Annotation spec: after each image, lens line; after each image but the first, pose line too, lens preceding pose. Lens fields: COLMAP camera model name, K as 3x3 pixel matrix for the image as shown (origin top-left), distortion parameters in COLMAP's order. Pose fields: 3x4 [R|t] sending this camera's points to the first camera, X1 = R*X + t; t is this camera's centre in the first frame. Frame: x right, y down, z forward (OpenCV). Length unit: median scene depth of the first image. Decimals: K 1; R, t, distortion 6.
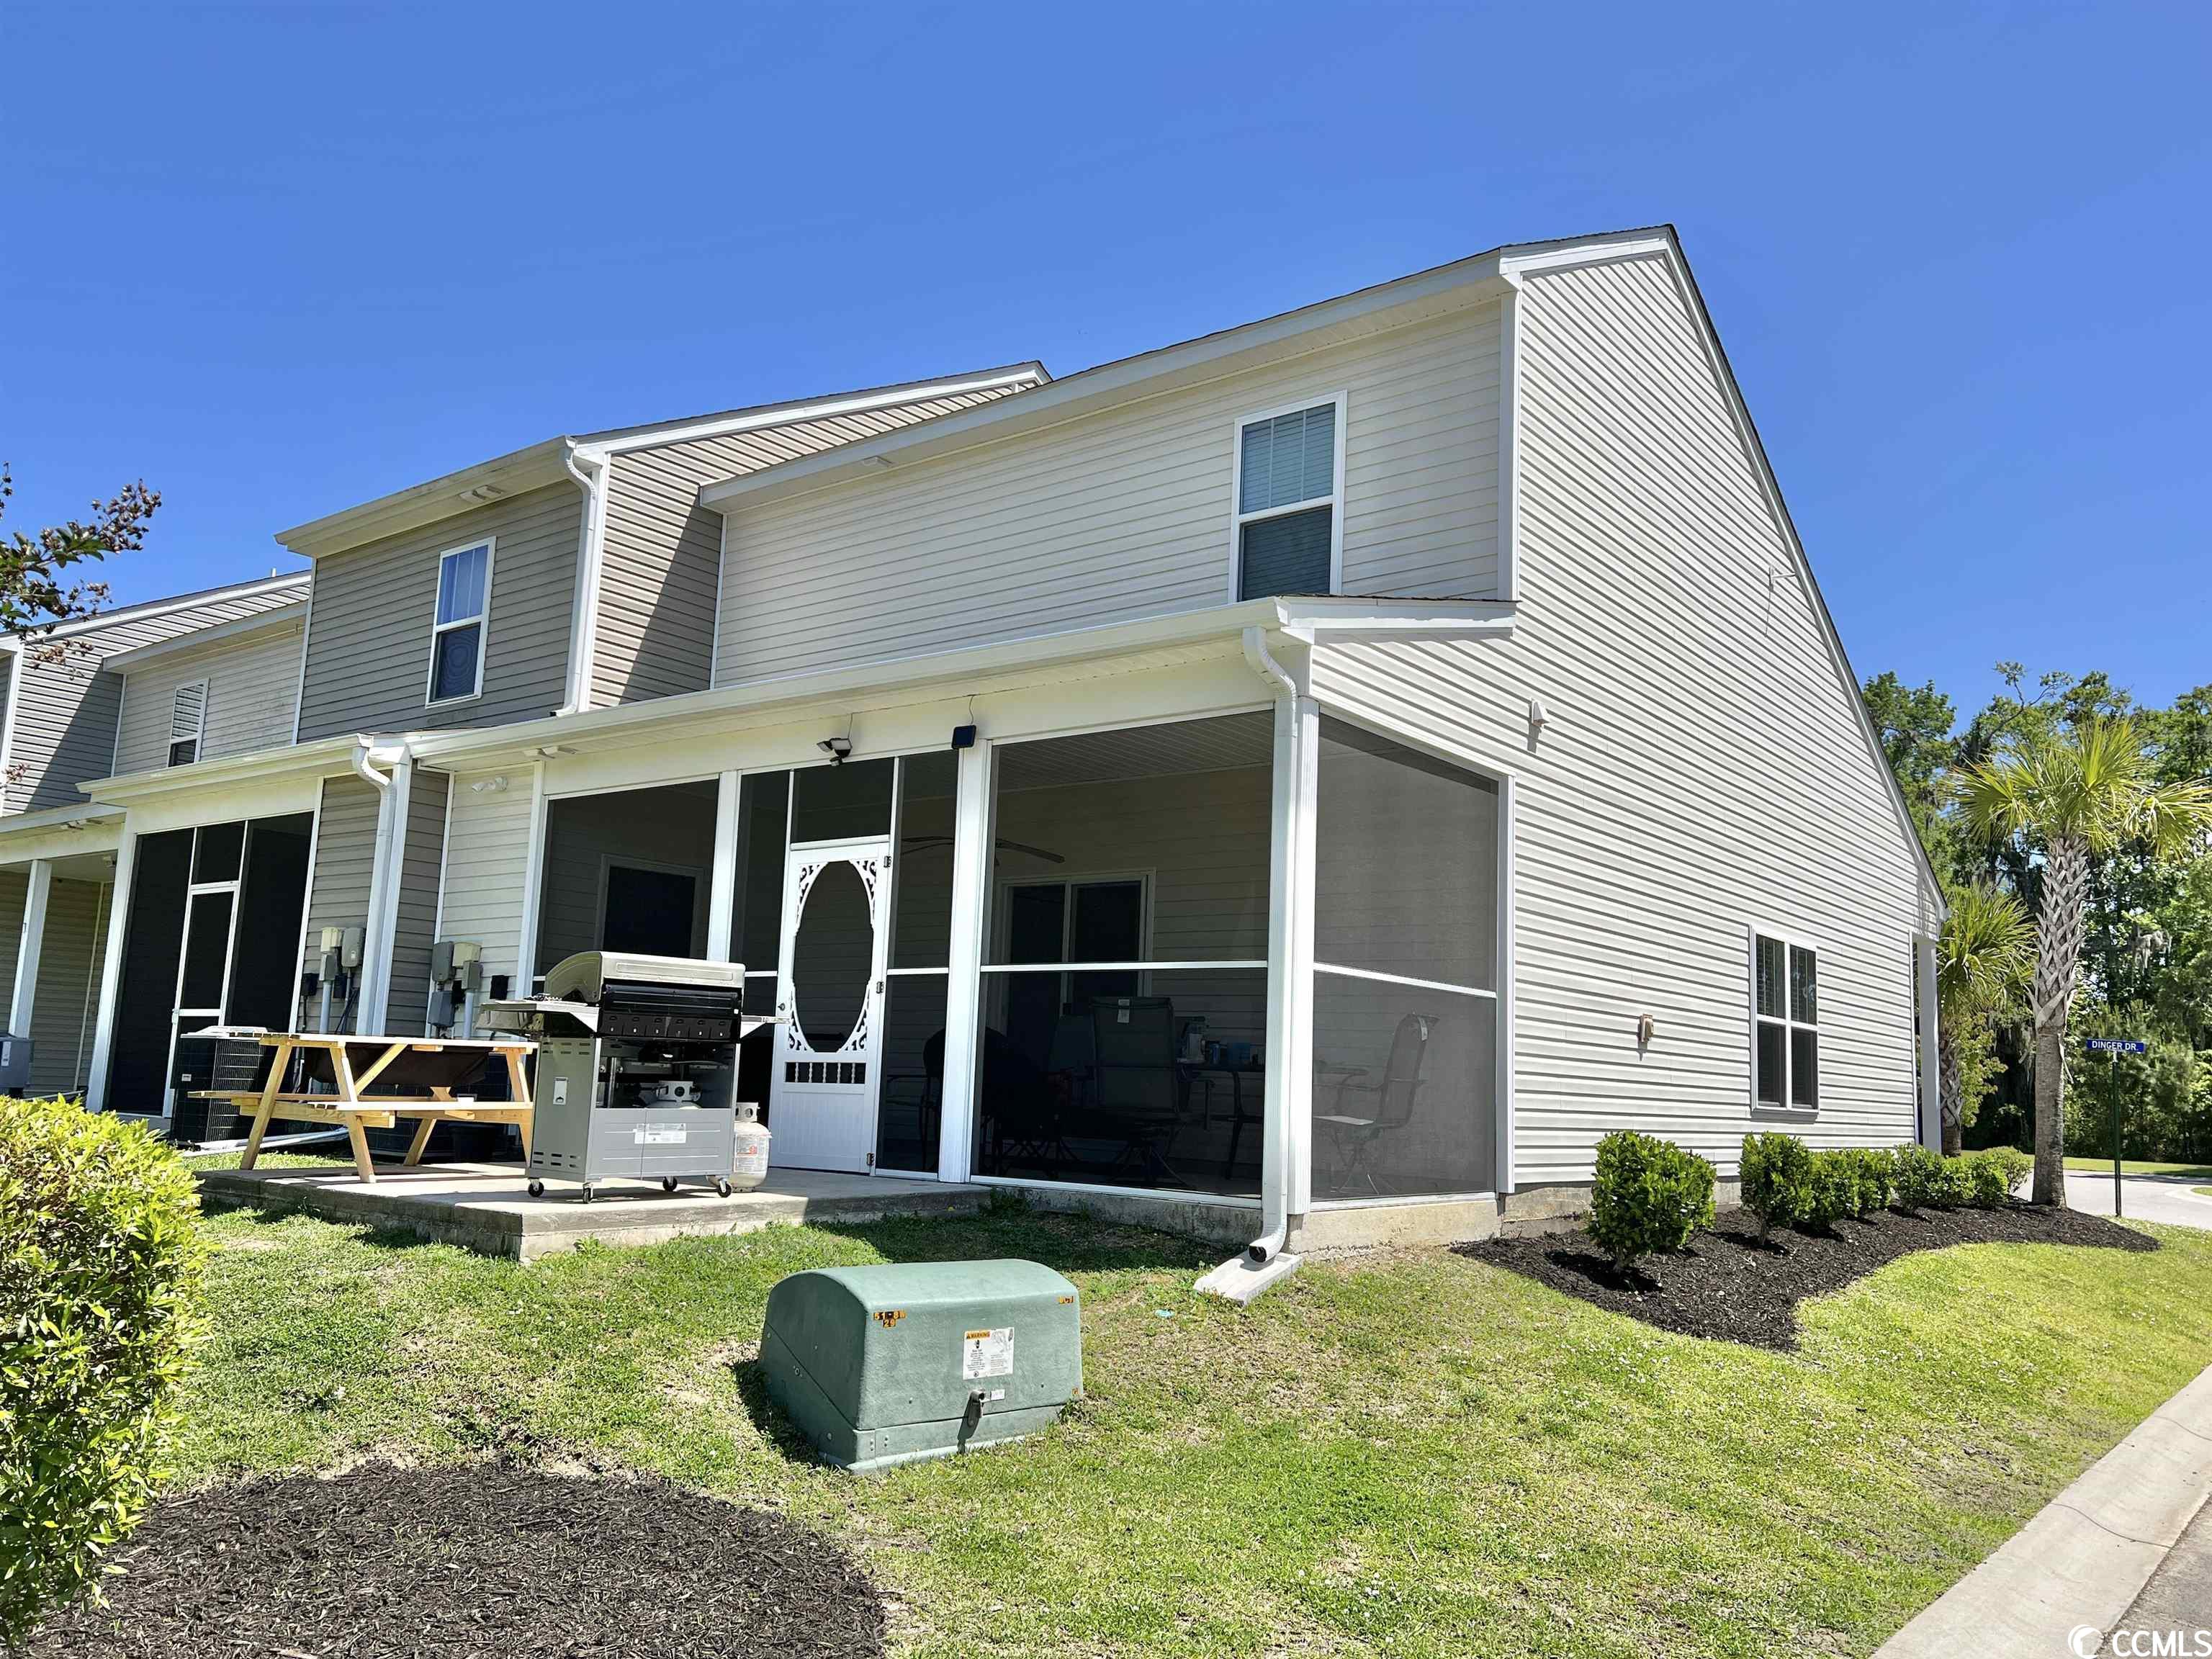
lens RADIAL K [[1688.4, 0, 1116.7], [0, 1688.4, 831.5], [0, 0, 1]] dist [0.034760, -0.032747]
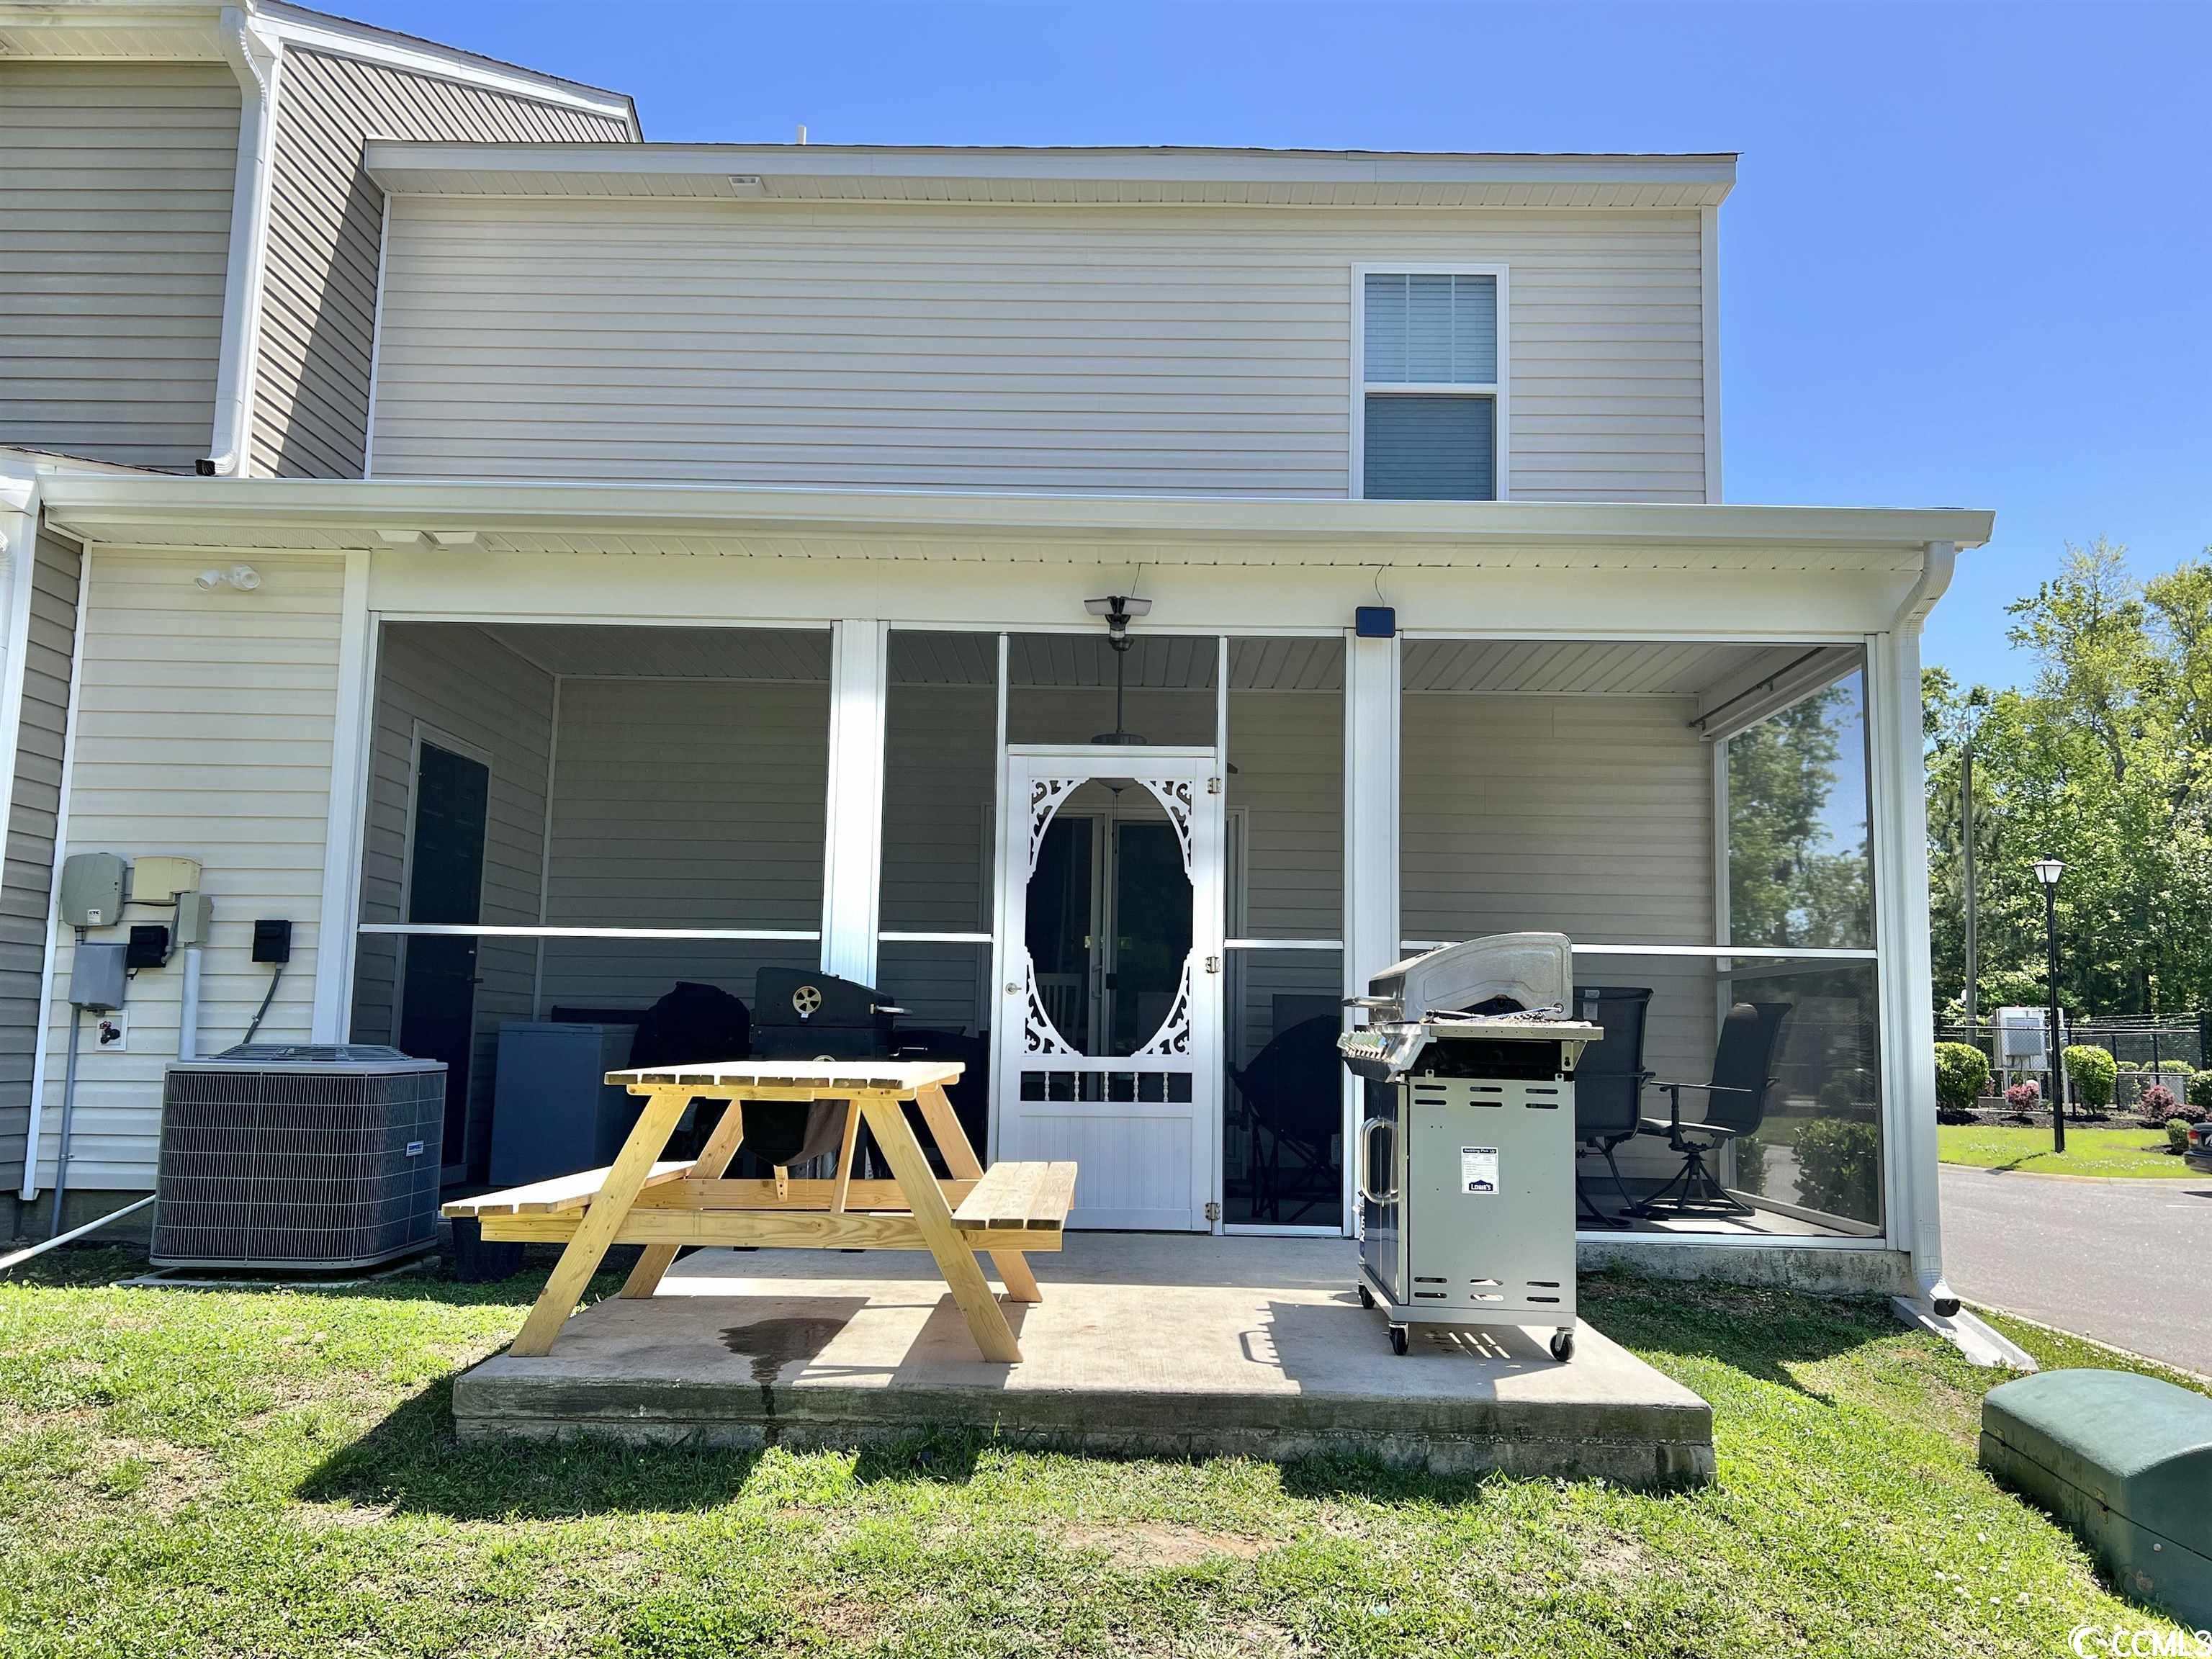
lens RADIAL K [[1688.4, 0, 1109.7], [0, 1688.4, 847.9], [0, 0, 1]] dist [0.034760, -0.032747]
pose [[0.798547, 0.047352, 0.600067, -0.570095], [-0.080419, 0.996357, 0.028395, 0.026723], [-0.596536, -0.070931, 0.799445, 0.451715]]
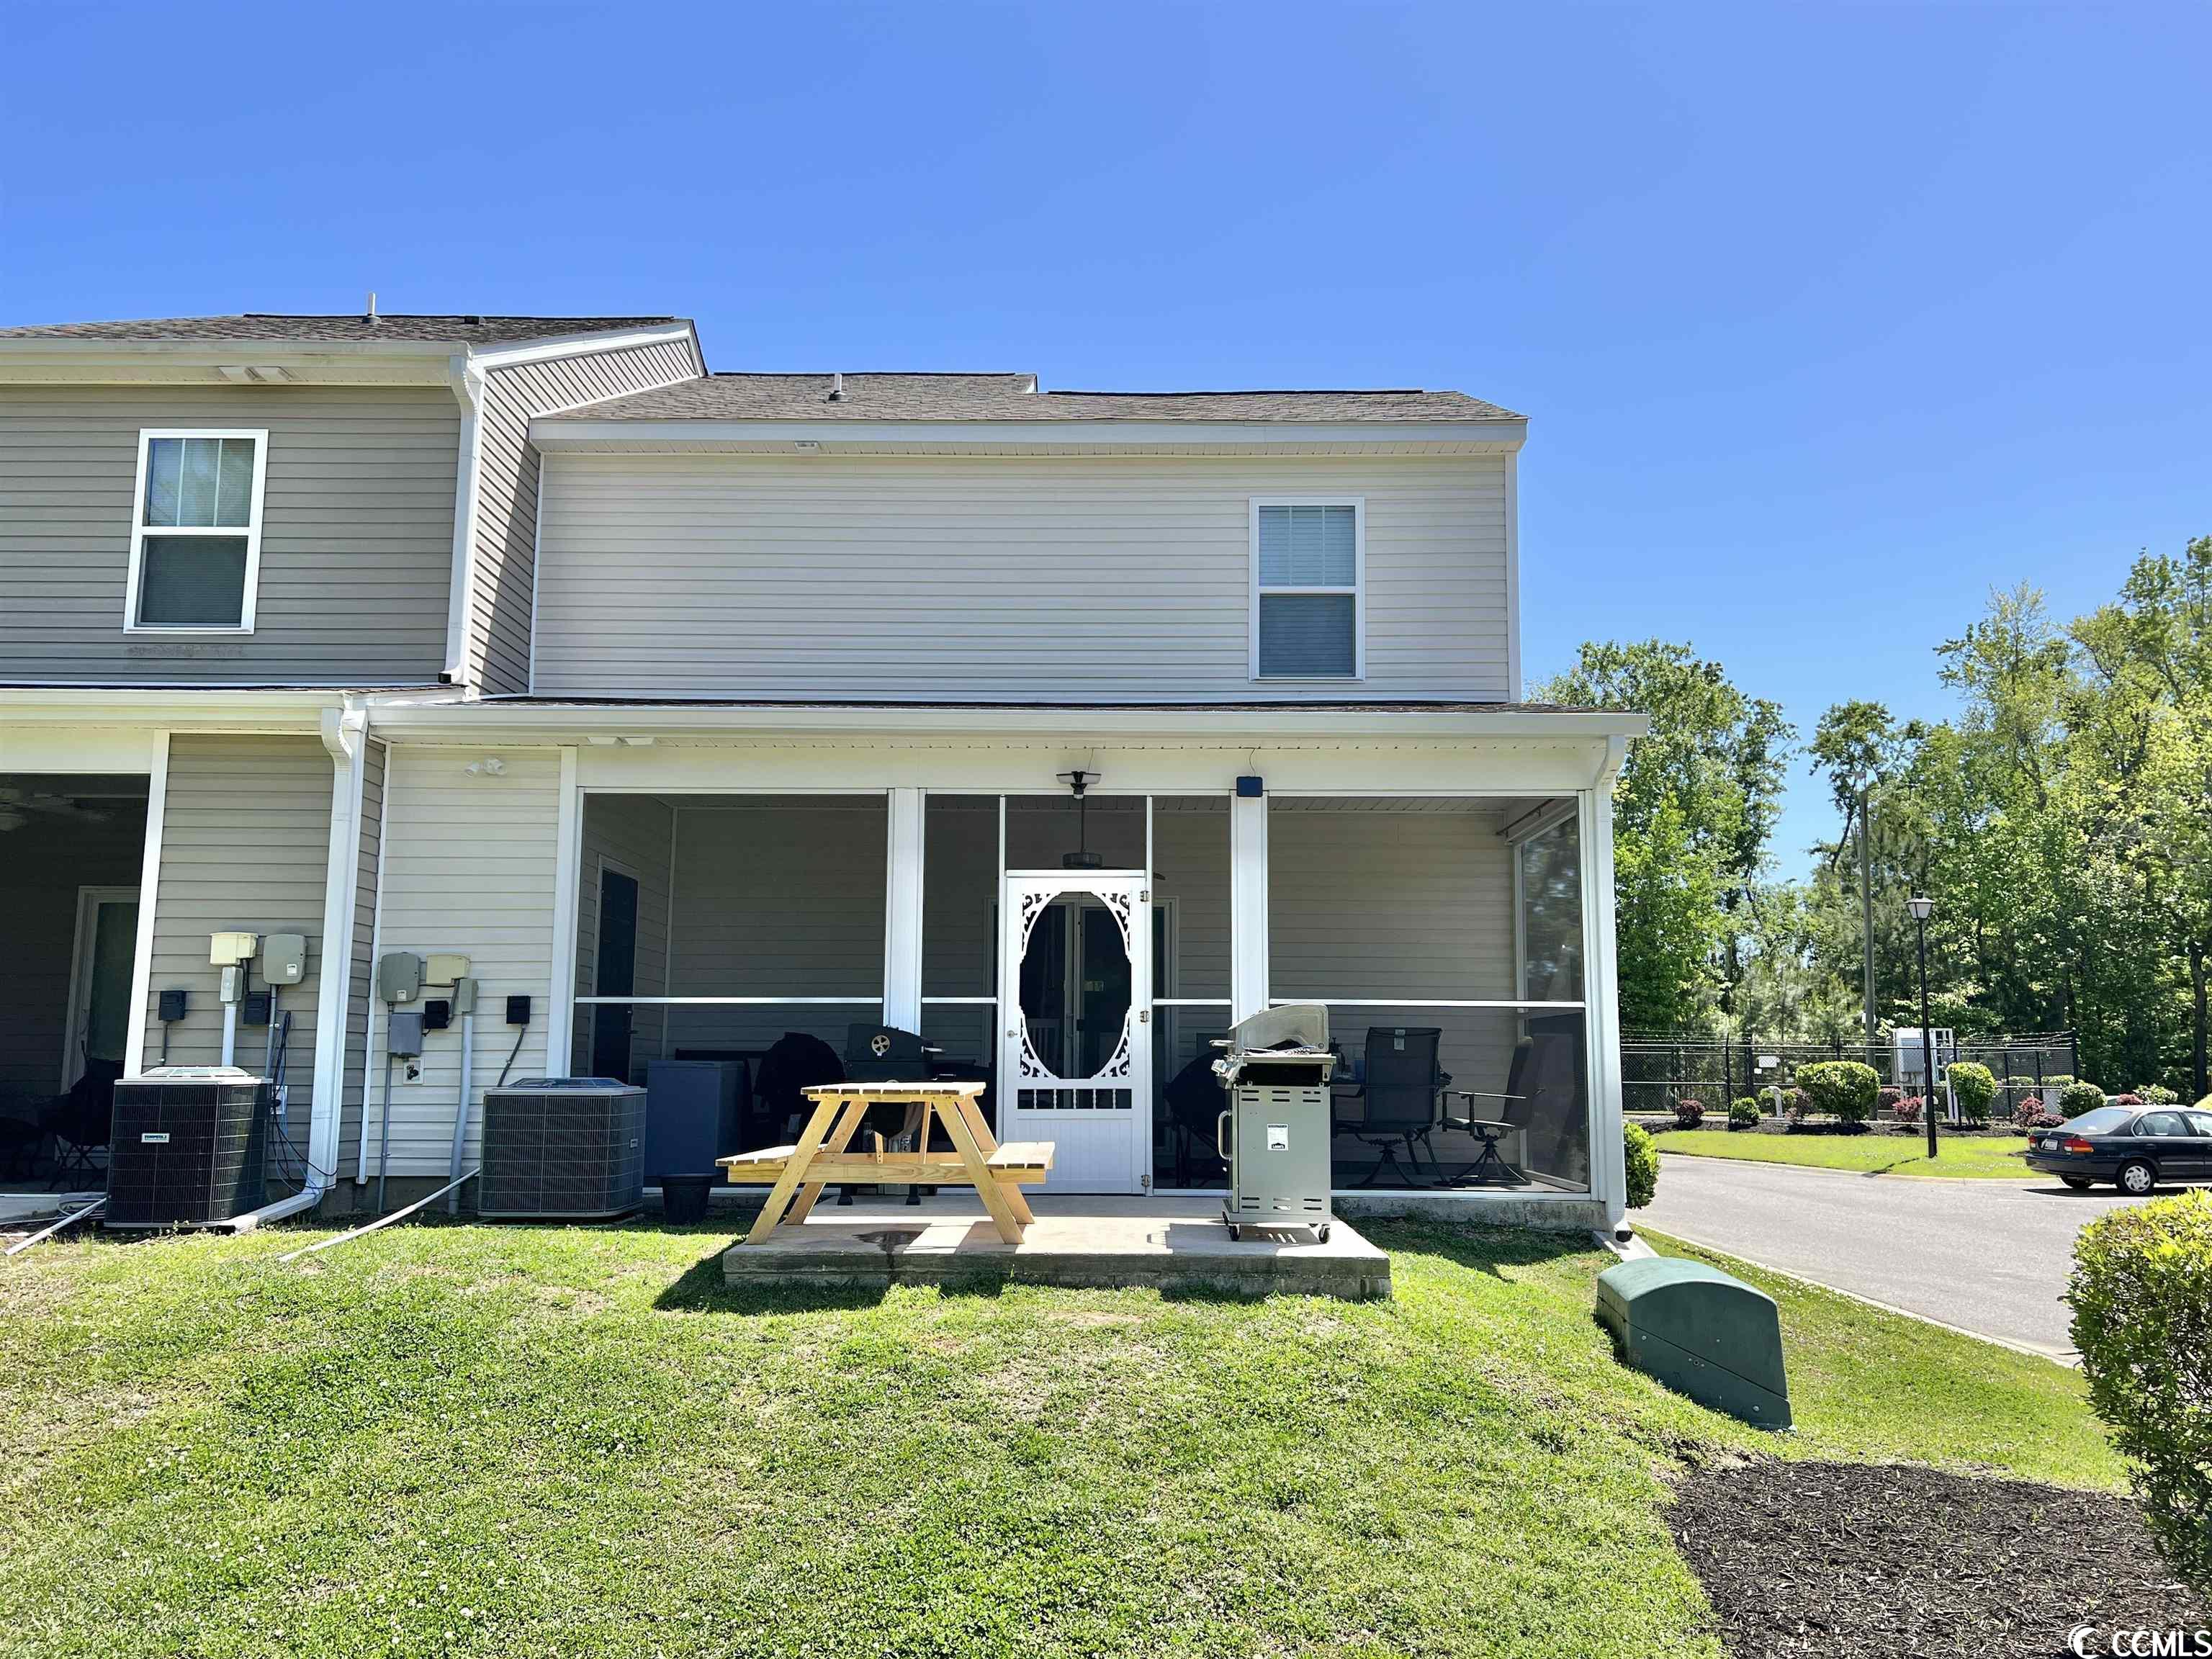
lens RADIAL K [[1688.4, 0, 1095.7], [0, 1688.4, 844.4], [0, 0, 1]] dist [0.034760, -0.032747]
pose [[0.797855, 0.048553, 0.600891, -0.765045], [-0.067513, 0.997678, 0.009029, -0.020734], [-0.599057, -0.047772, 0.799280, 0.179150]]
